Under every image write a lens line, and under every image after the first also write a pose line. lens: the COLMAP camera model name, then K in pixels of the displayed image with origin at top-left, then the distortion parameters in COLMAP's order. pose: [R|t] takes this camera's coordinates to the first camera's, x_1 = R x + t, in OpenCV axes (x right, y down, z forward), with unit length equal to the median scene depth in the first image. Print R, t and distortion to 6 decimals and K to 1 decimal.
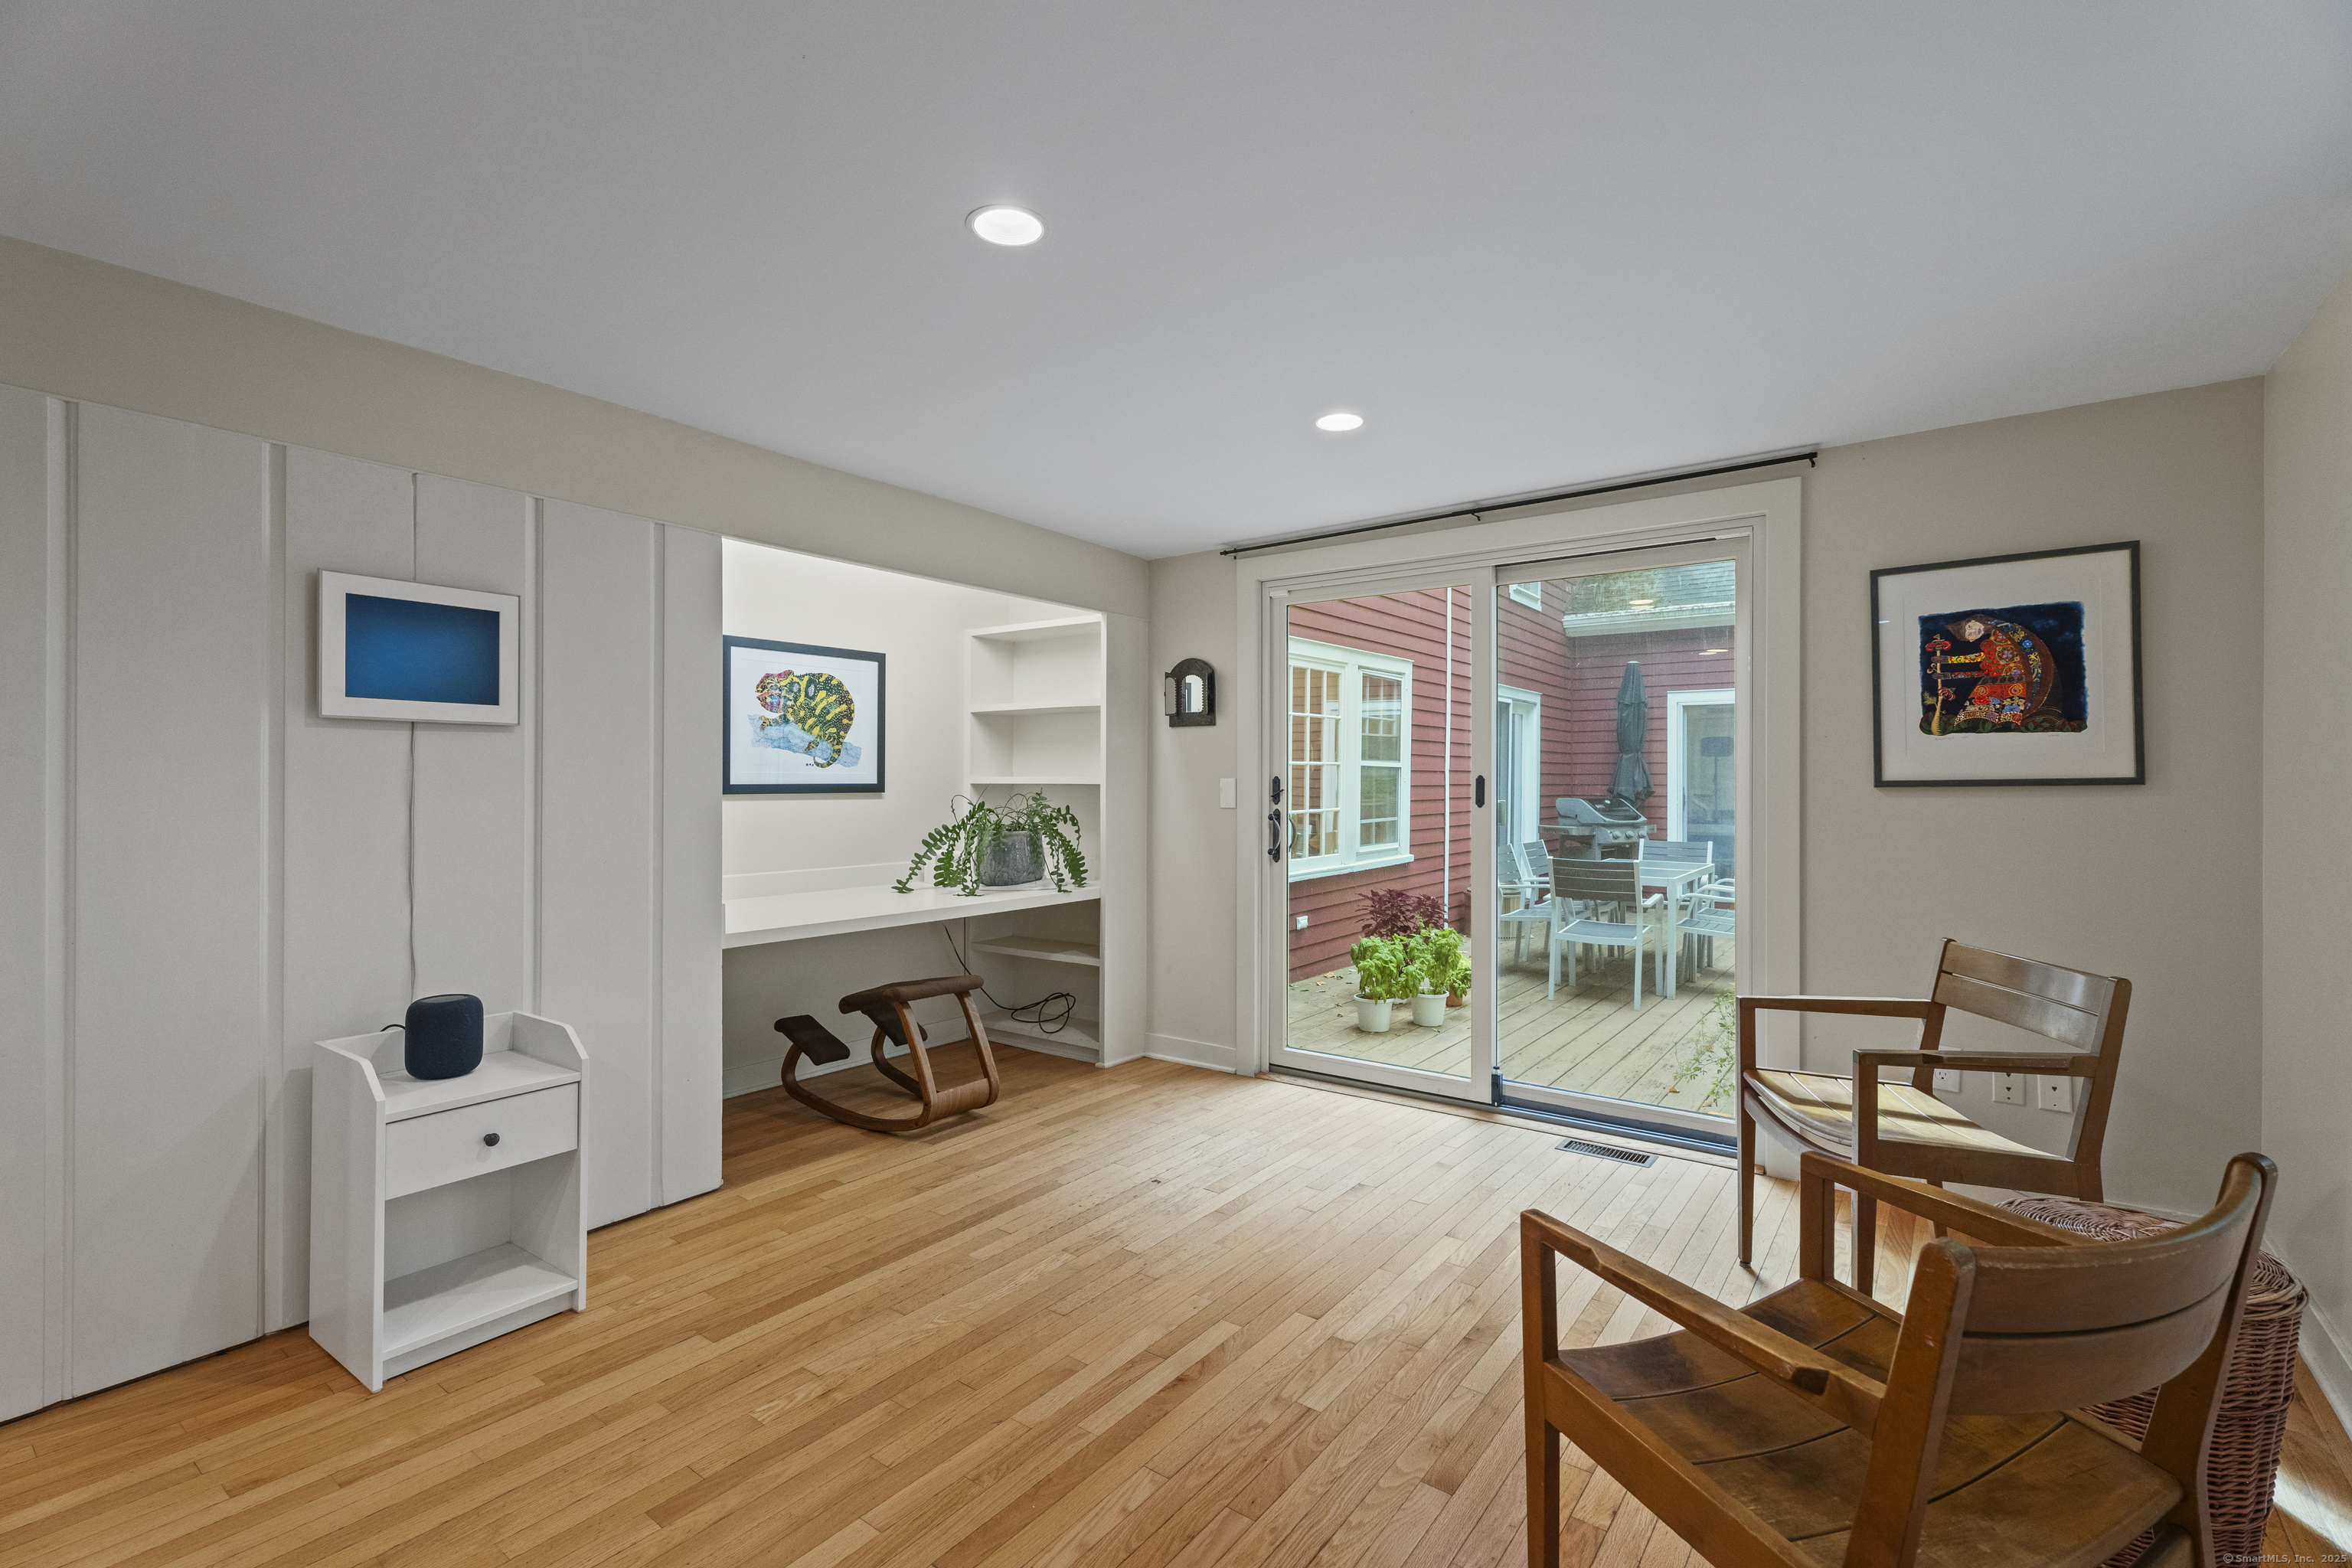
lens RADIAL K [[1057.5, 0, 1177.6], [0, 1057.5, 787.1], [0, 0, 1]] dist [0.000888, 0.000826]
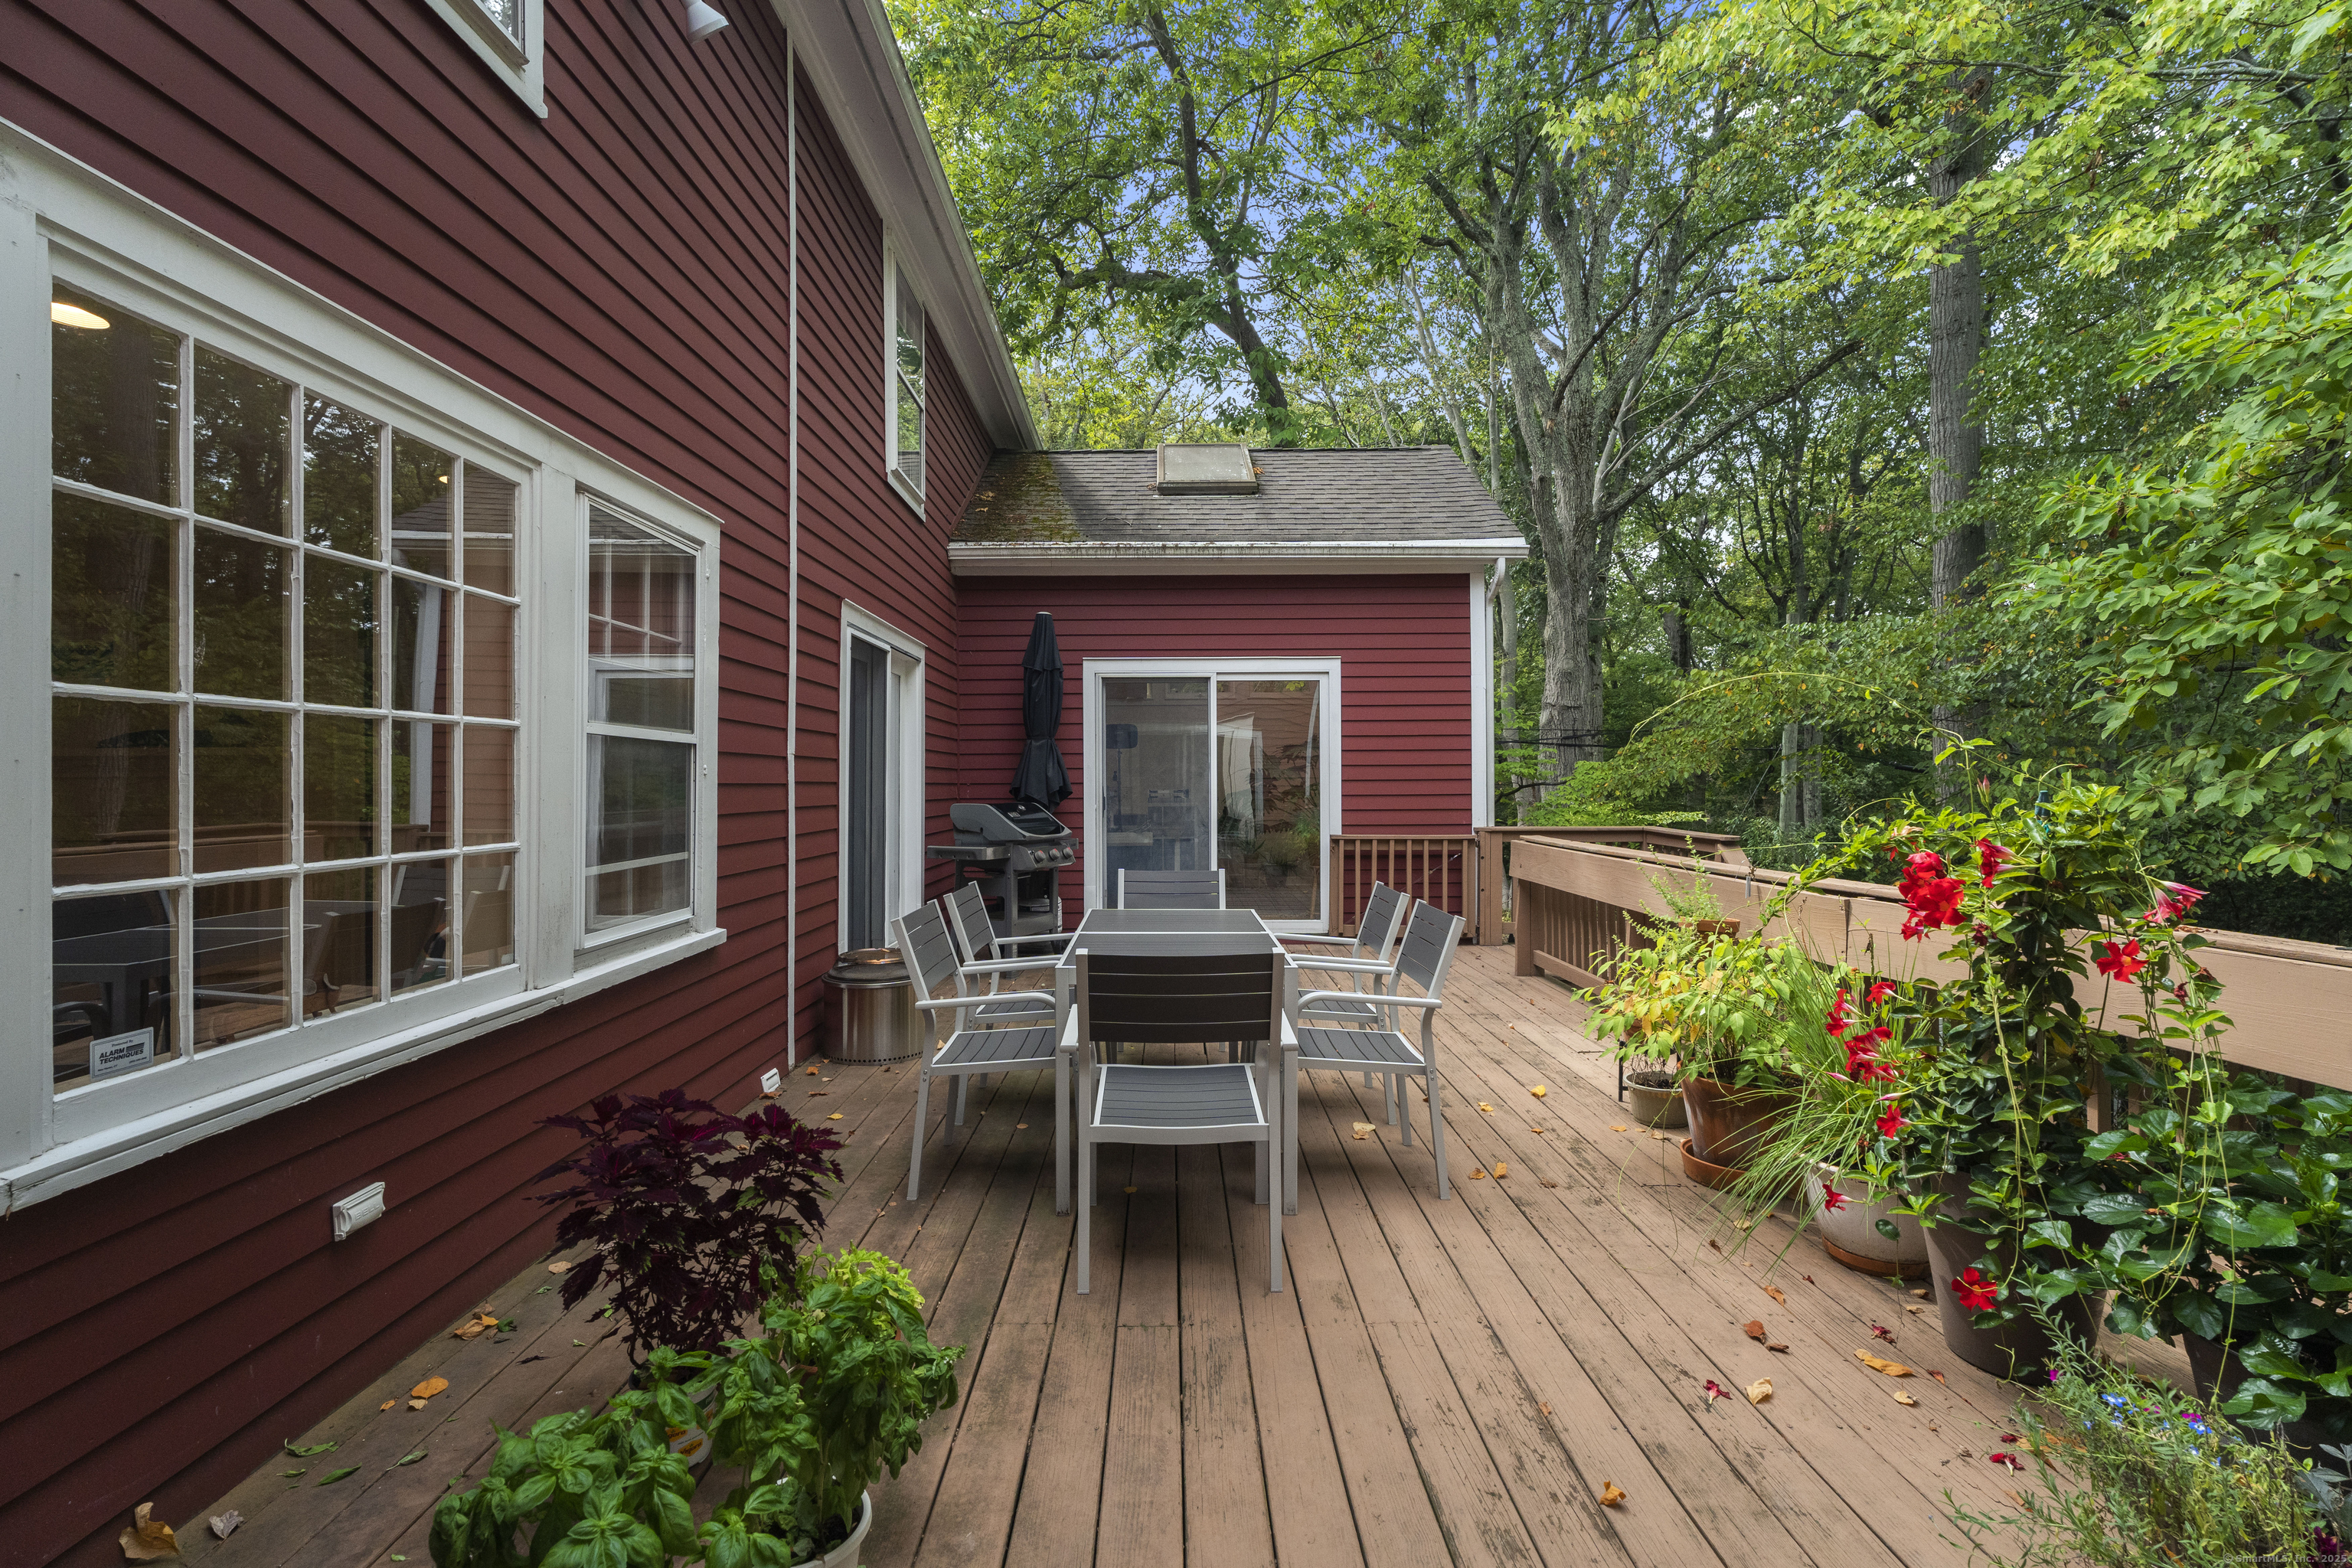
lens RADIAL K [[1057.5, 0, 1183.9], [0, 1057.5, 784.1], [0, 0, 1]] dist [0.000888, 0.000826]
pose [[0.806315, -0.005293, 0.591463, 0.202569], [0.008575, 0.999959, -0.002741, 0.003258], [-0.591424, 0.007282, 0.806328, 0.925662]]
